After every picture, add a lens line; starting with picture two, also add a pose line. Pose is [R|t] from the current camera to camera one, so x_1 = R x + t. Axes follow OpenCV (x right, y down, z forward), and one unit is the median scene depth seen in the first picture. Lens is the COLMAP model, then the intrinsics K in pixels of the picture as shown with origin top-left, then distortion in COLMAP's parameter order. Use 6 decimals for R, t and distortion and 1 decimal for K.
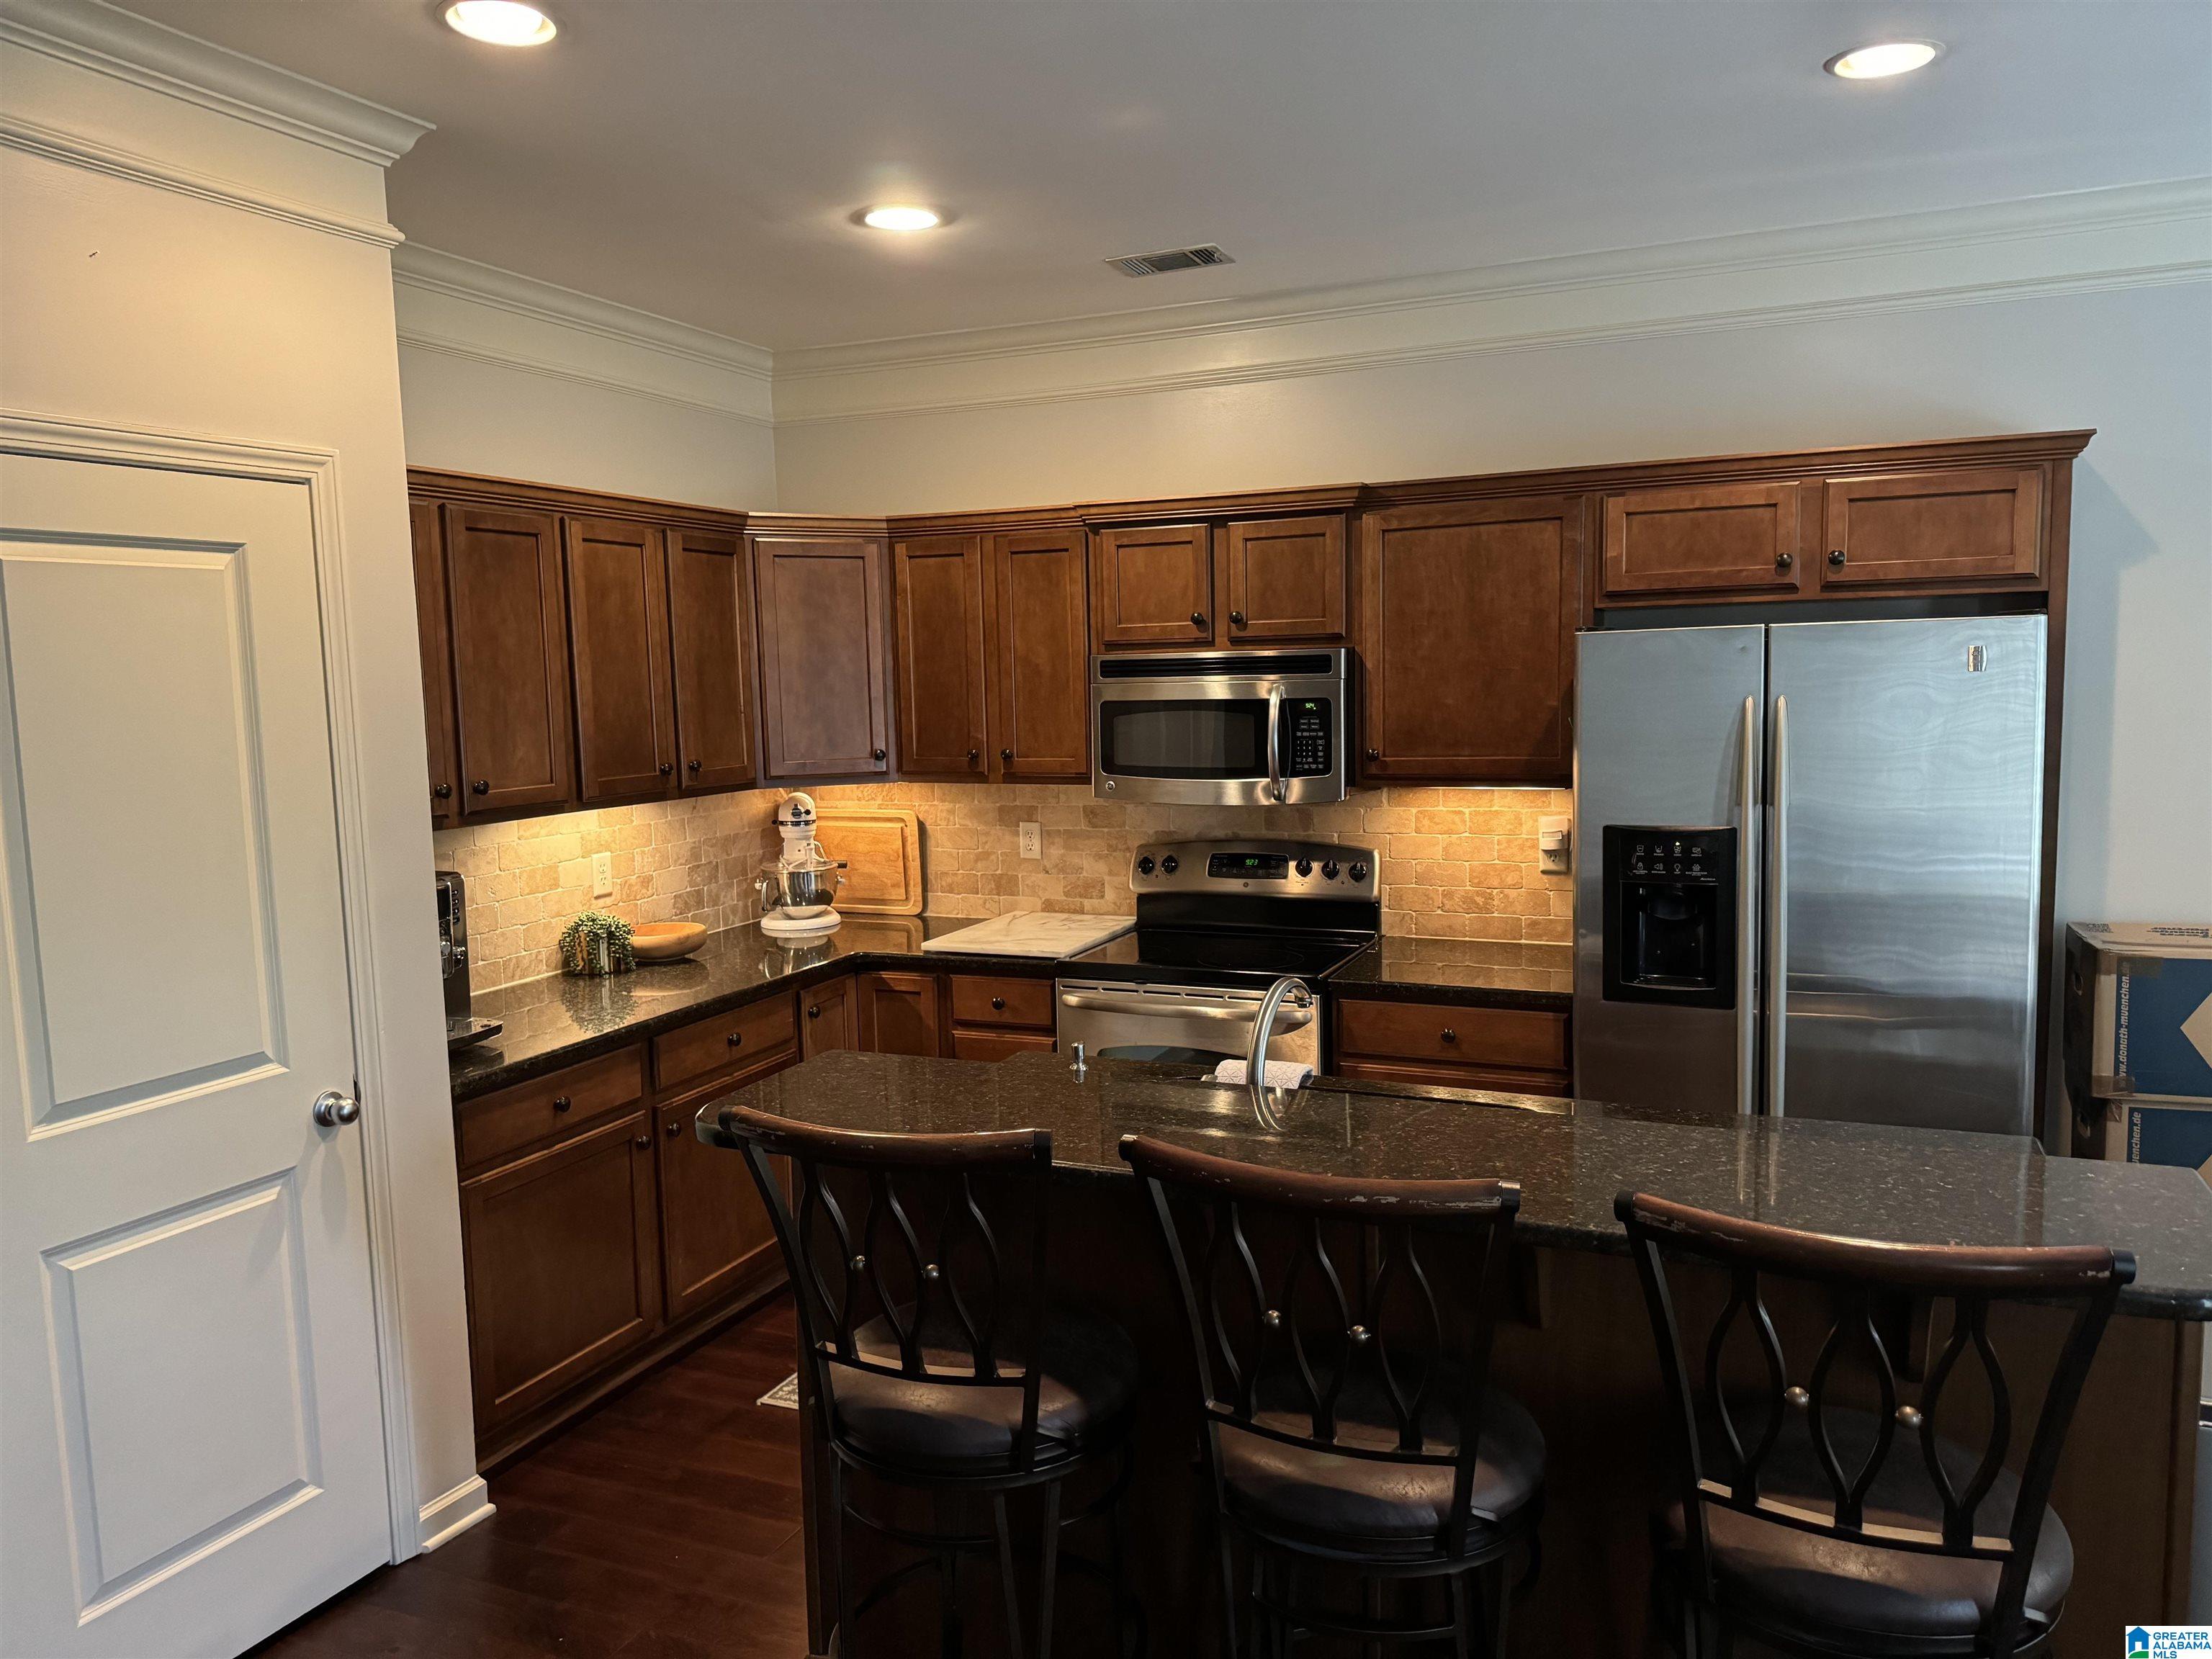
lens RADIAL K [[1572.3, 0, 1103.2], [0, 1572.3, 832.8], [0, 0, 1]] dist [0.033470, -0.006683]
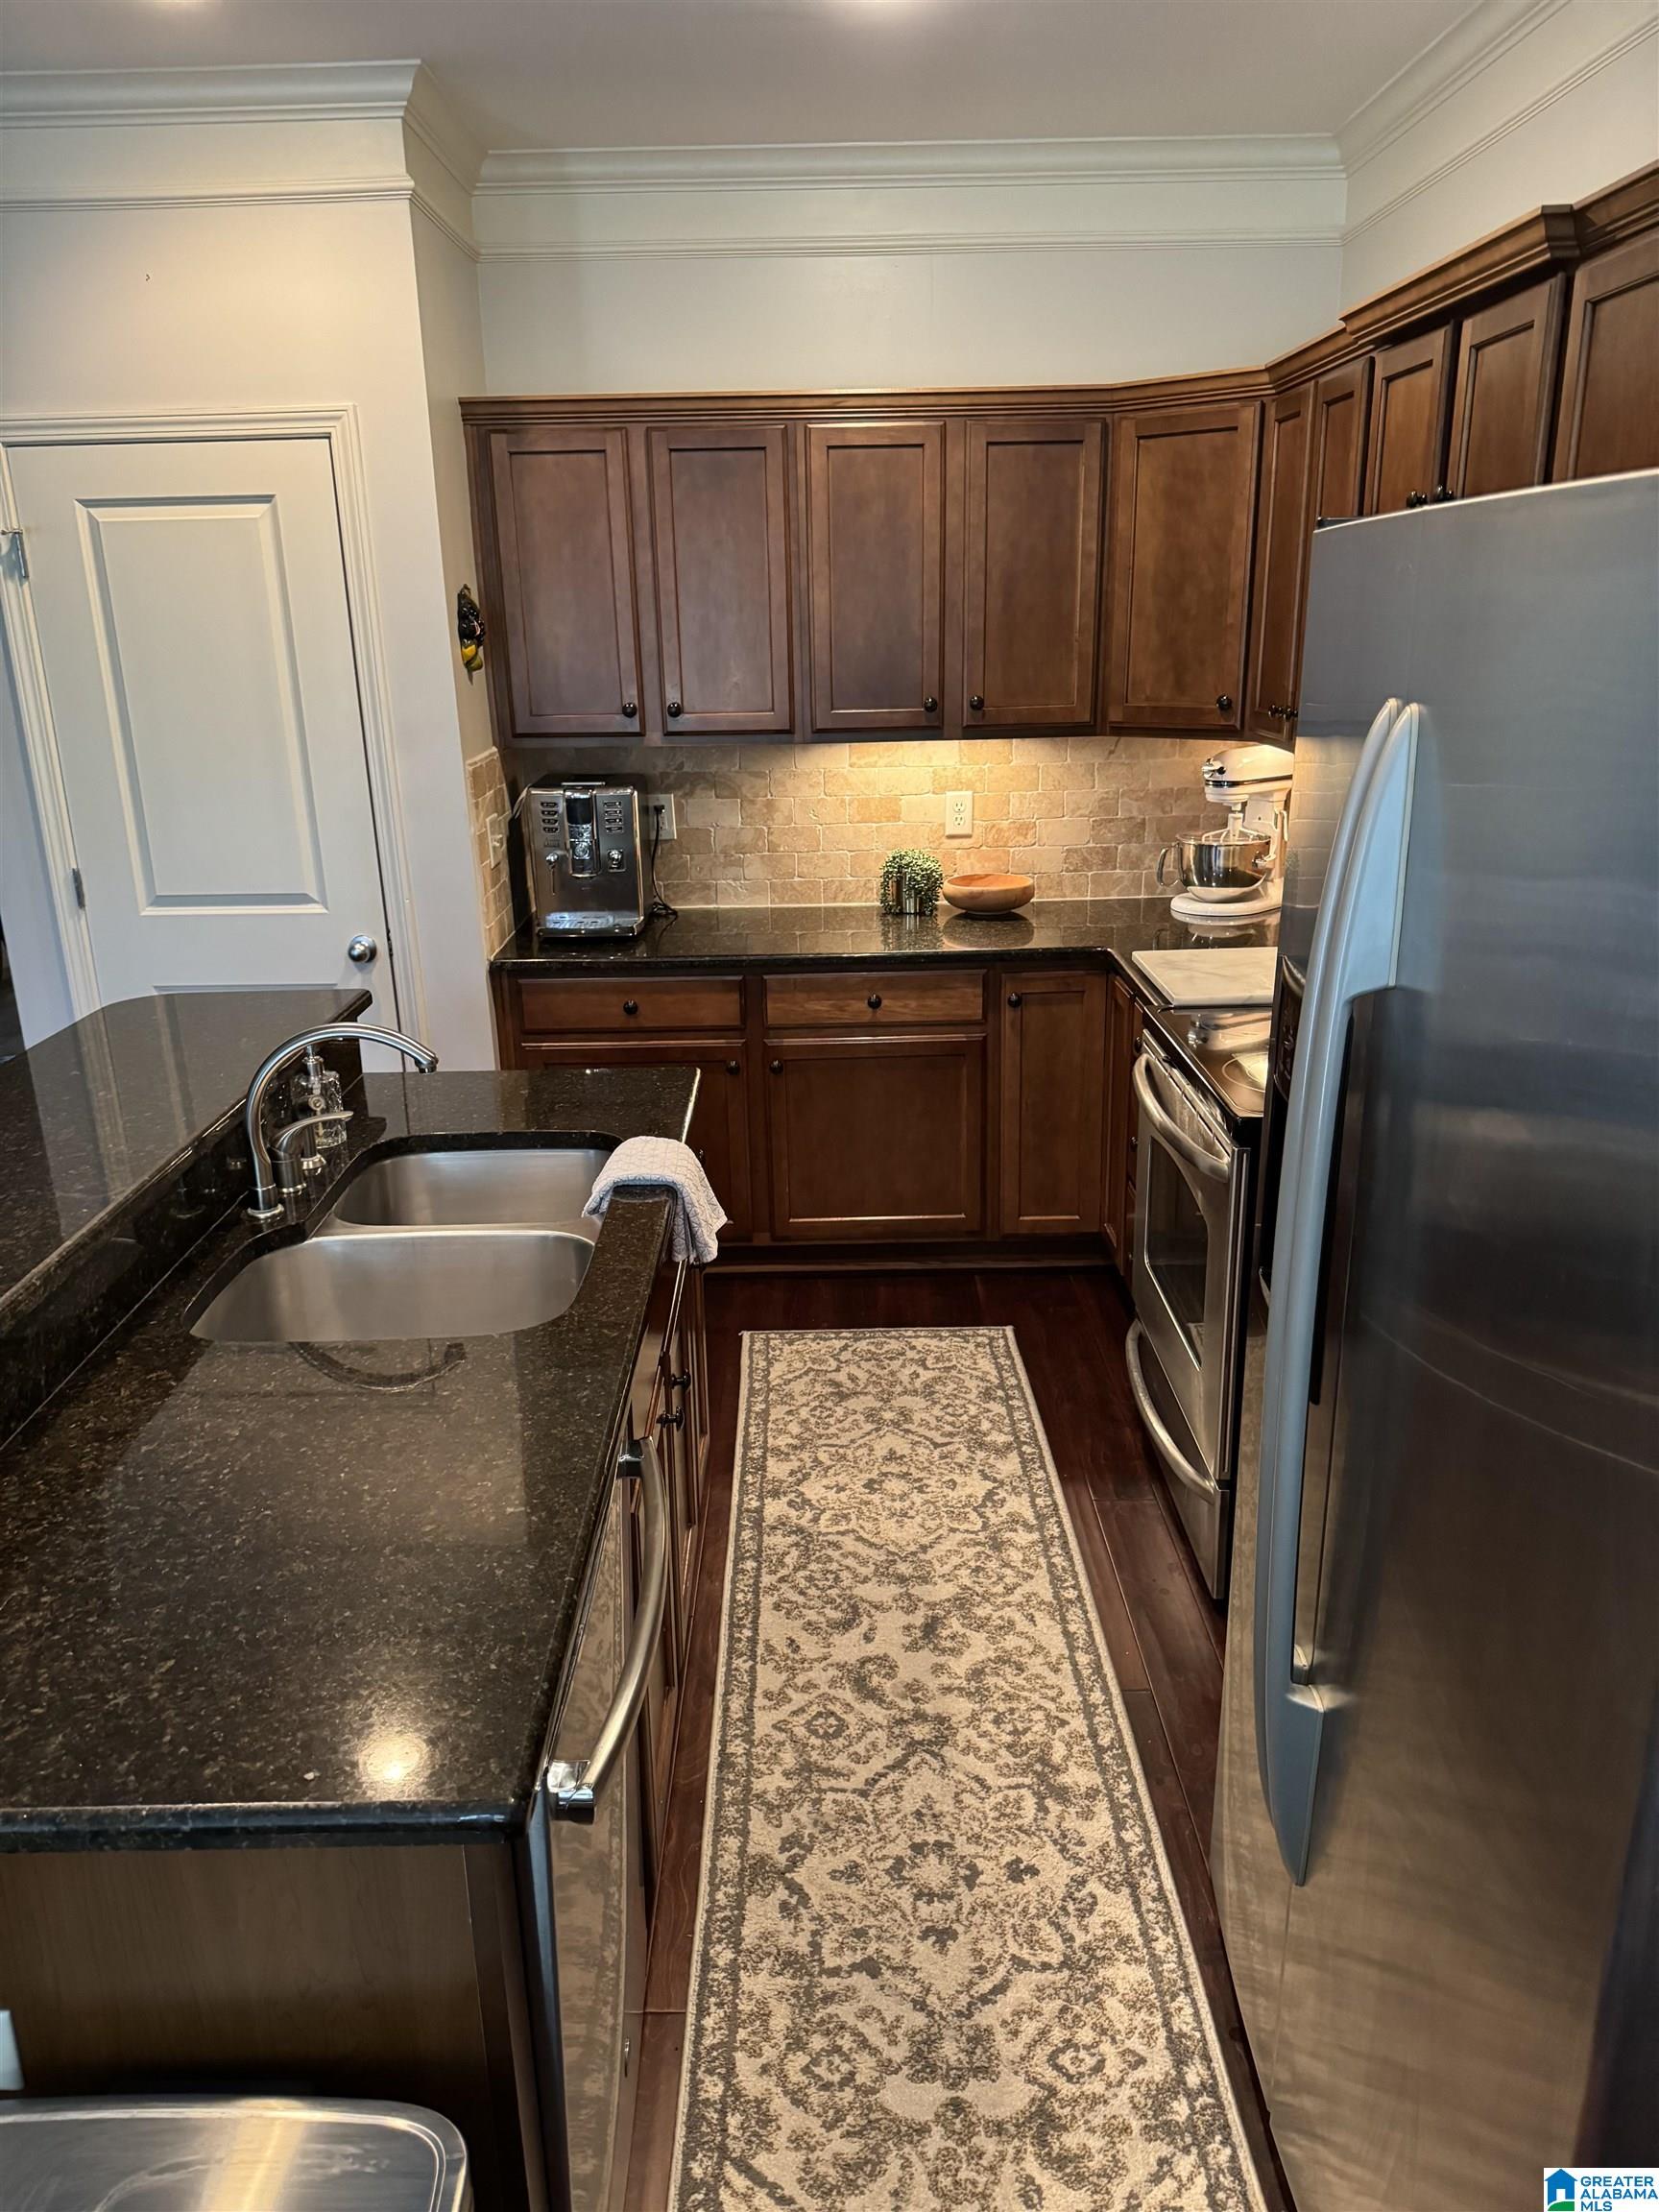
lens RADIAL K [[1572.3, 0, 819.0], [0, 1572.3, 1110.5], [0, 0, 1]] dist [0.033470, -0.006683]
pose [[0.389542, 0.285569, -0.875618, 0.557144], [-0.083296, 0.957744, 0.275296, -0.058986], [0.917234, -0.034304, 0.396868, 0.545094]]
